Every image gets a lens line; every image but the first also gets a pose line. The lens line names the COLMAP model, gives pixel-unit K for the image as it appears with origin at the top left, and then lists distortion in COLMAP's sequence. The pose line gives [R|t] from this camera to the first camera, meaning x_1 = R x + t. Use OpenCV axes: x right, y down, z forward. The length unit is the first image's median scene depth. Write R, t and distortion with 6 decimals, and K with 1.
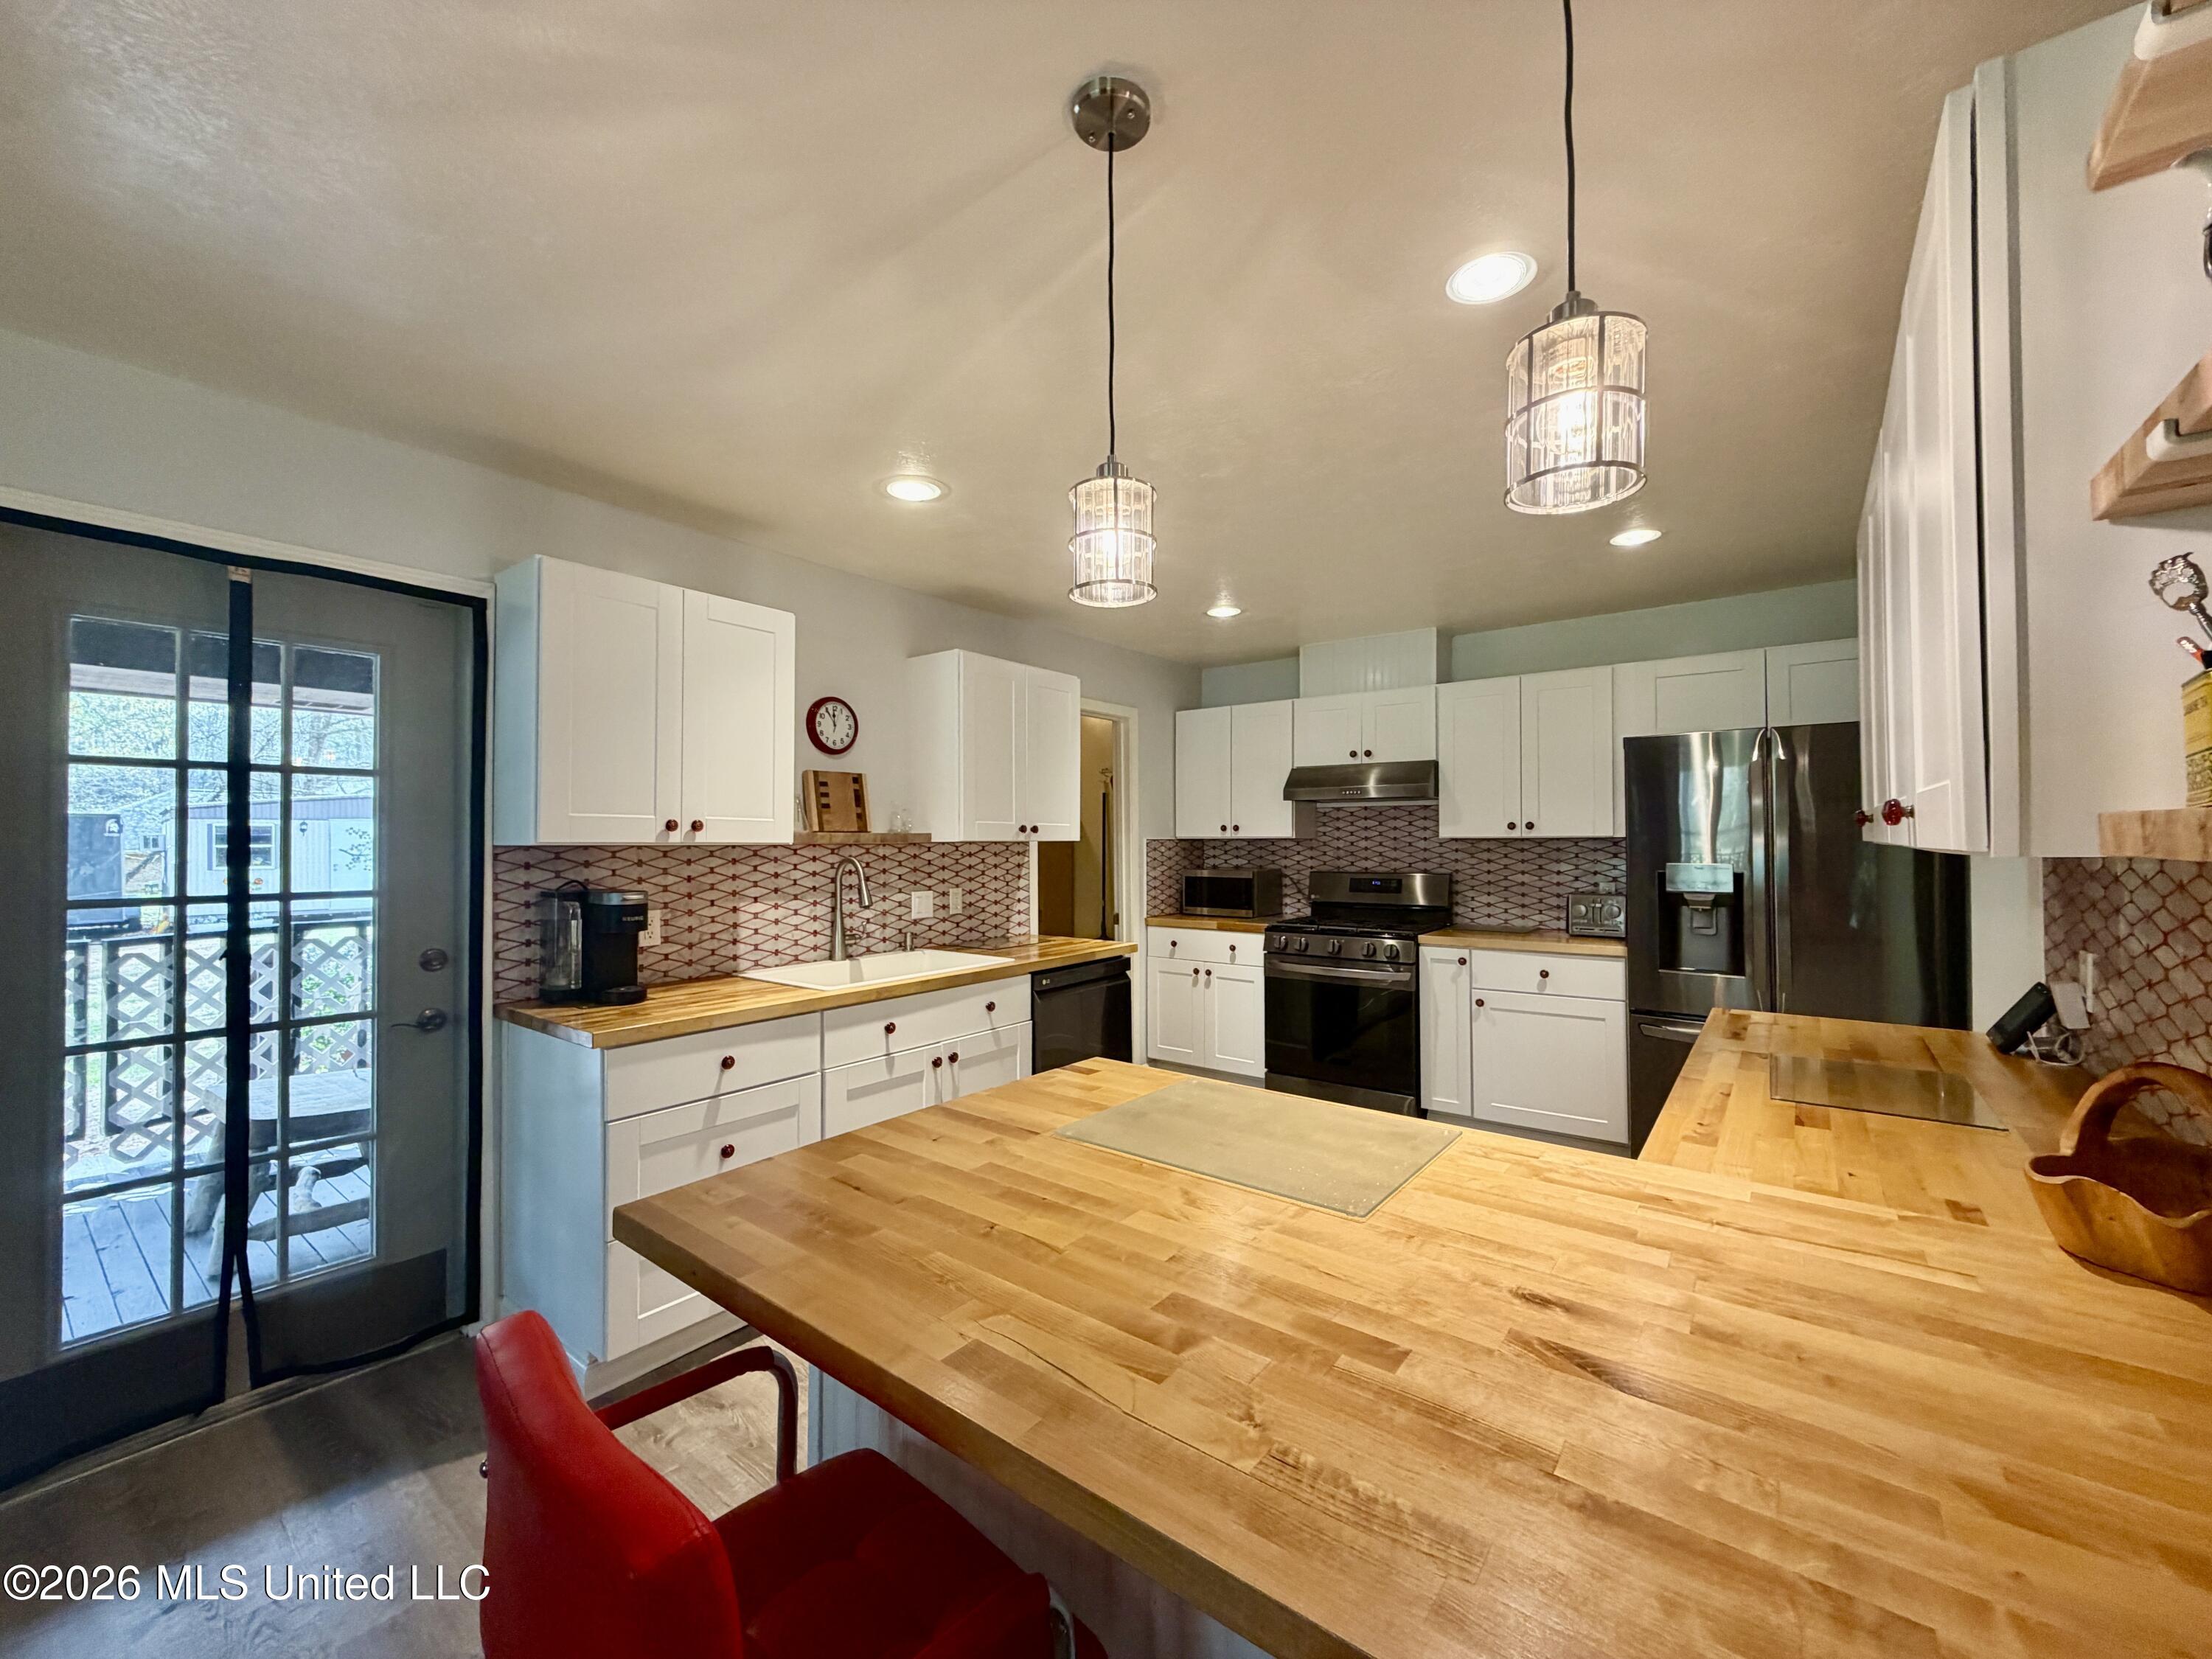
lens RADIAL K [[881.2, 0, 1106.0], [0, 881.2, 829.5], [0, 0, 1]] dist [-0.000165, 0.000066]
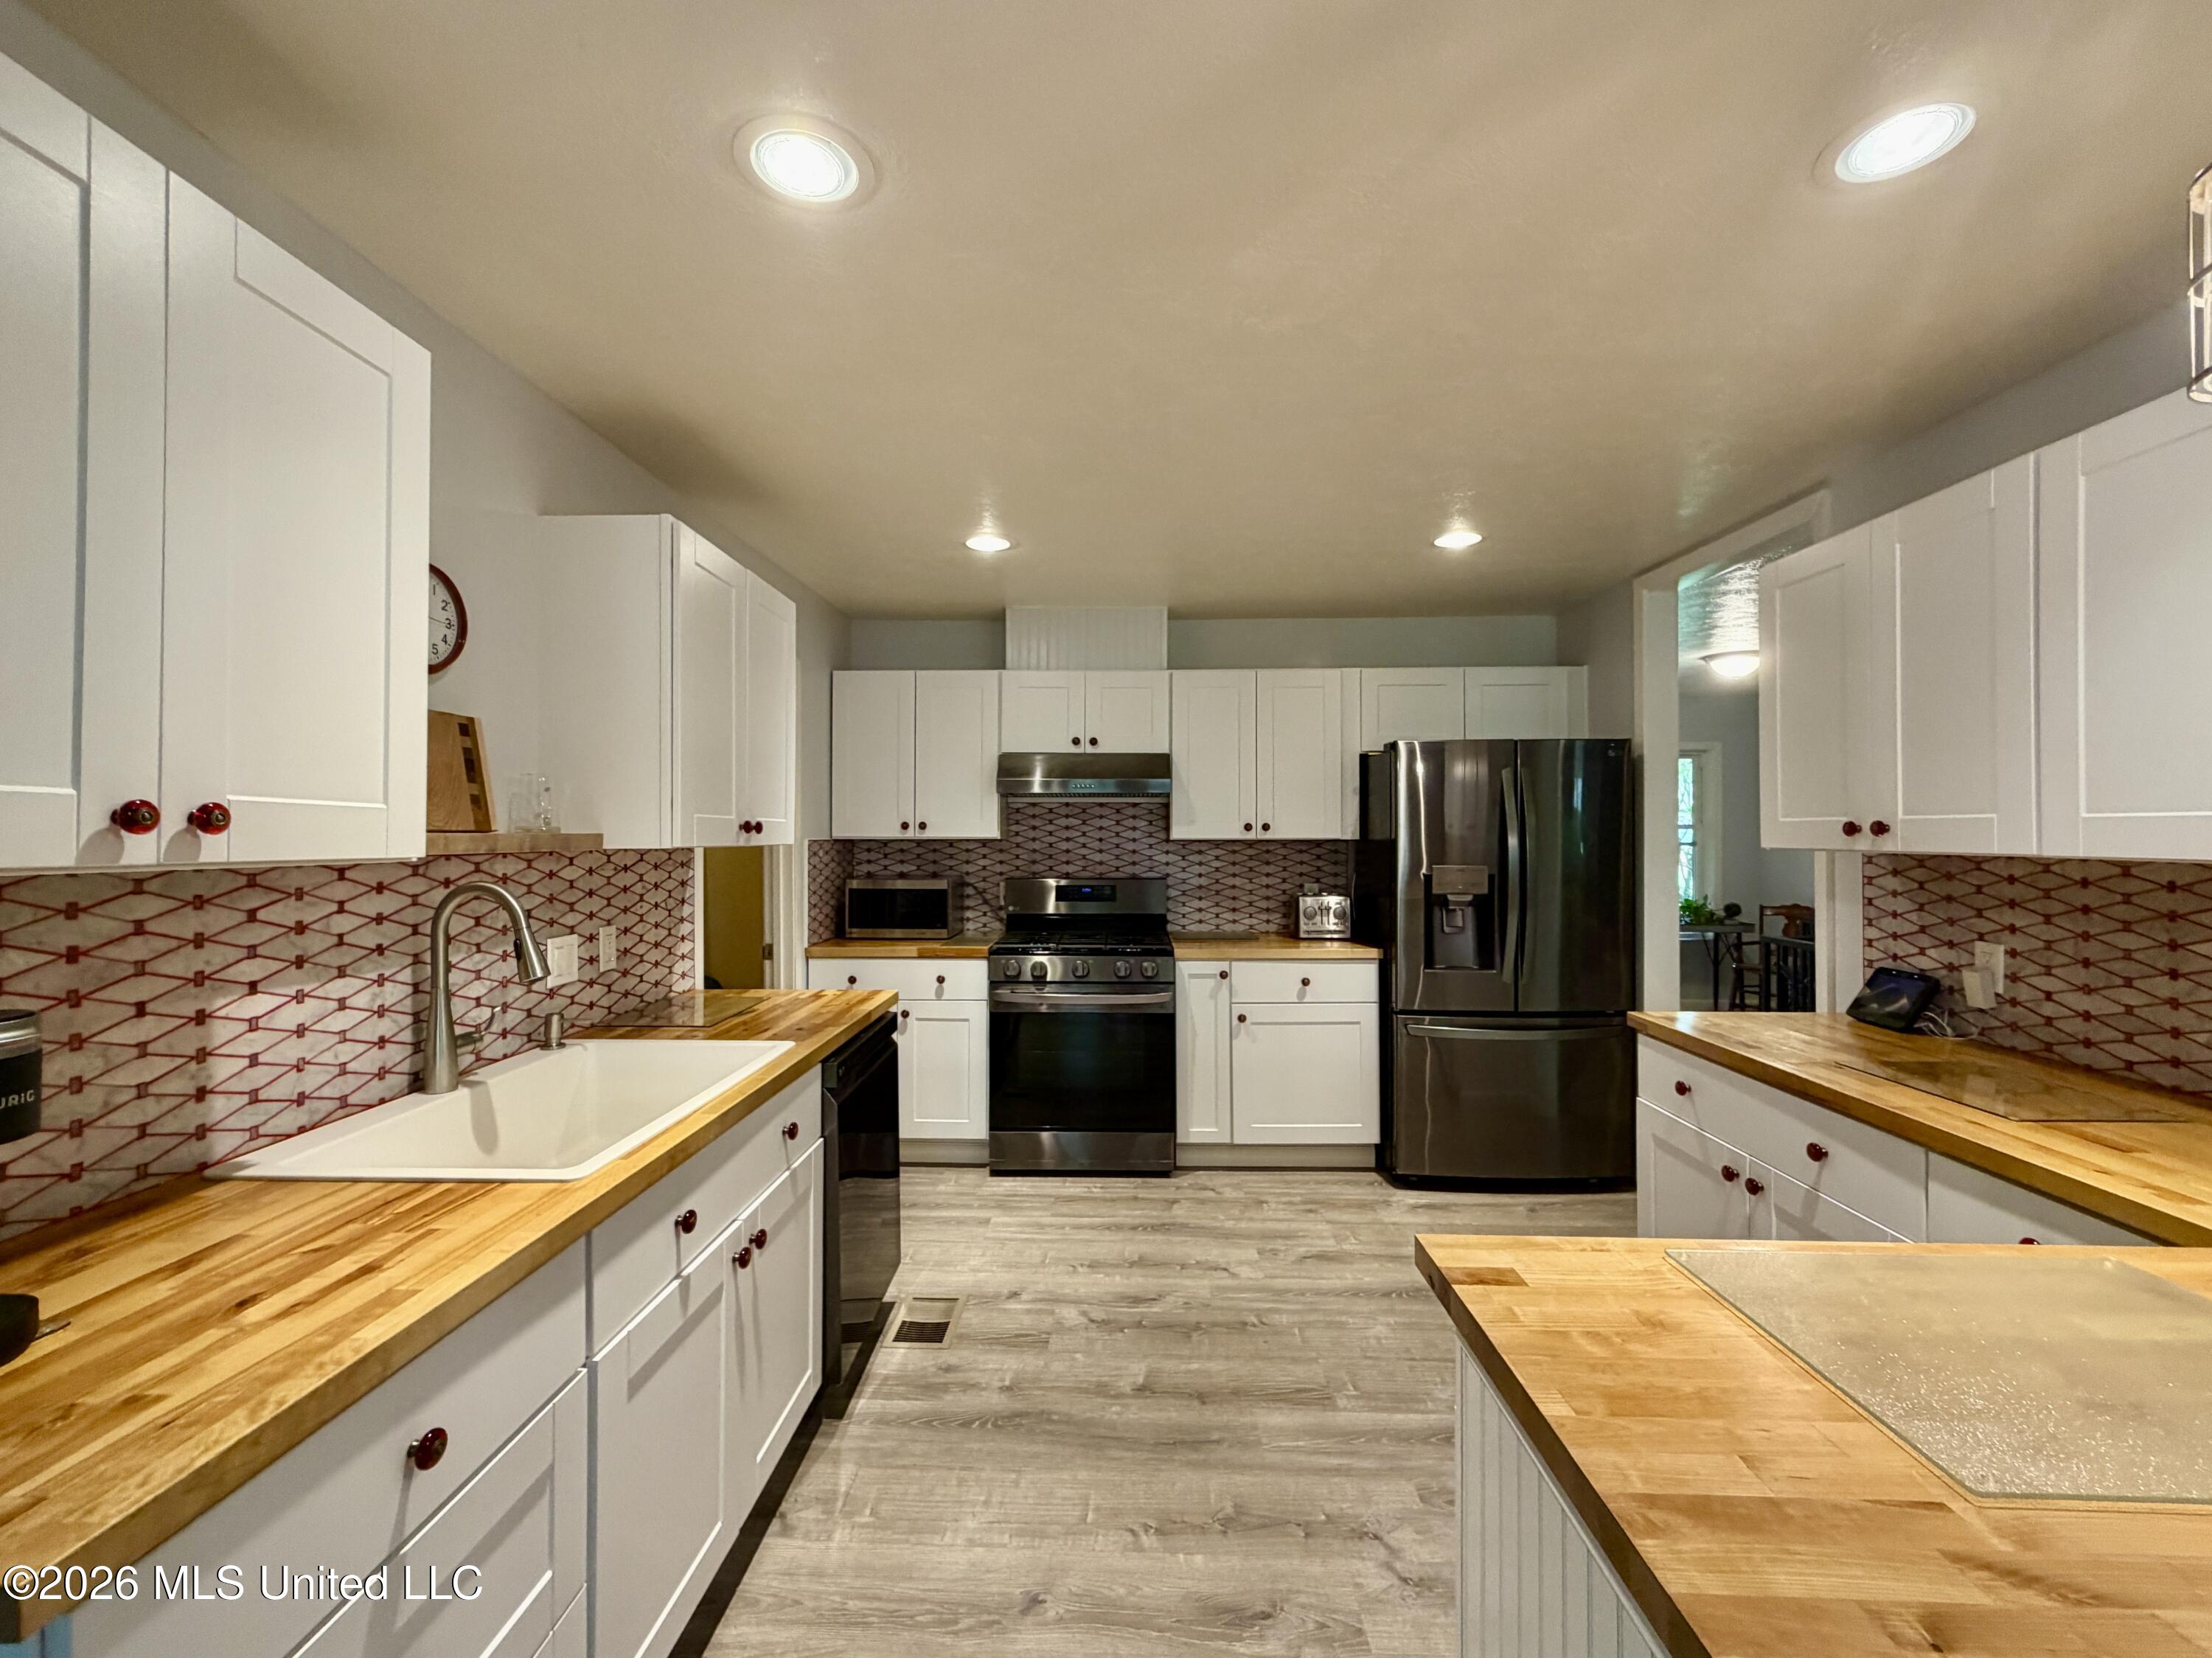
lens RADIAL K [[908.0, 0, 1093.9], [0, 908.0, 831.5], [0, 0, 1]] dist [-0.002609, 0.000413]
pose [[0.815184, 0.004619, 0.579184, -0.243080], [-0.008993, 0.999949, 0.004683, -0.002360], [-0.579132, -0.009027, 0.815184, 0.302600]]
